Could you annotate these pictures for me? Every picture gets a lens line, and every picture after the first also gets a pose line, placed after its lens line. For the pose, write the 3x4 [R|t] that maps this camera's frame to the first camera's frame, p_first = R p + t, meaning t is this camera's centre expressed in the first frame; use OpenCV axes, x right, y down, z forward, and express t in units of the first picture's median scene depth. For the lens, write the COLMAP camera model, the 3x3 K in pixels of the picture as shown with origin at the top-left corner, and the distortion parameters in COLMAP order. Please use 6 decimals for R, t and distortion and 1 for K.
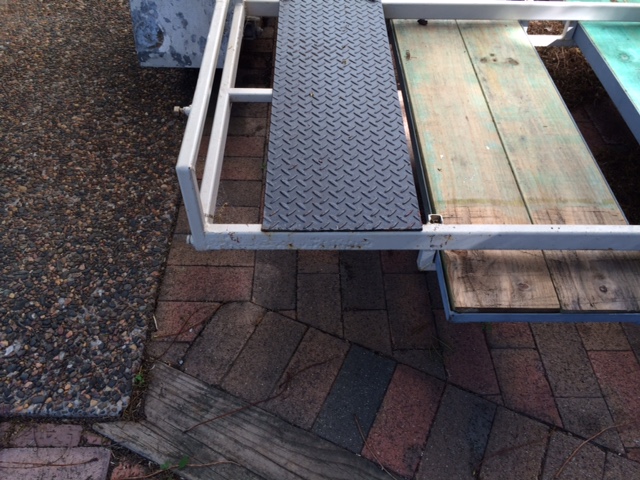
lens RADIAL K [[554.8, 0, 314.9], [0, 554.8, 241.1], [0, 0, 1]] dist [0.068832, -0.113978]
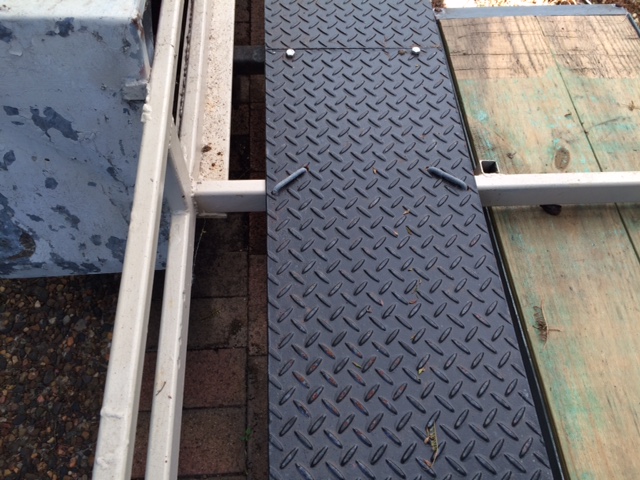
lens RADIAL K [[554.8, 0, 319.0], [0, 554.8, 243.4], [0, 0, 1]] dist [0.068832, -0.113978]
pose [[0.998408, -0.039045, 0.040708, -0.045339], [0.031405, 0.984275, 0.173832, -0.541612], [-0.046855, -0.172276, 0.983934, 0.607053]]
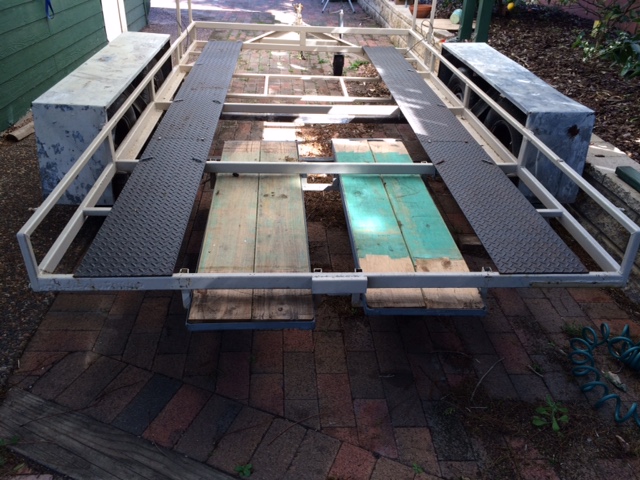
lens RADIAL K [[554.8, 0, 319.8], [0, 554.8, 244.9], [0, 0, 1]] dist [0.068832, -0.113978]
pose [[0.998565, -0.008375, 0.052887, 0.405056], [0.023570, 0.955611, -0.293688, 0.292419], [-0.048080, 0.294513, 0.954437, -0.486793]]
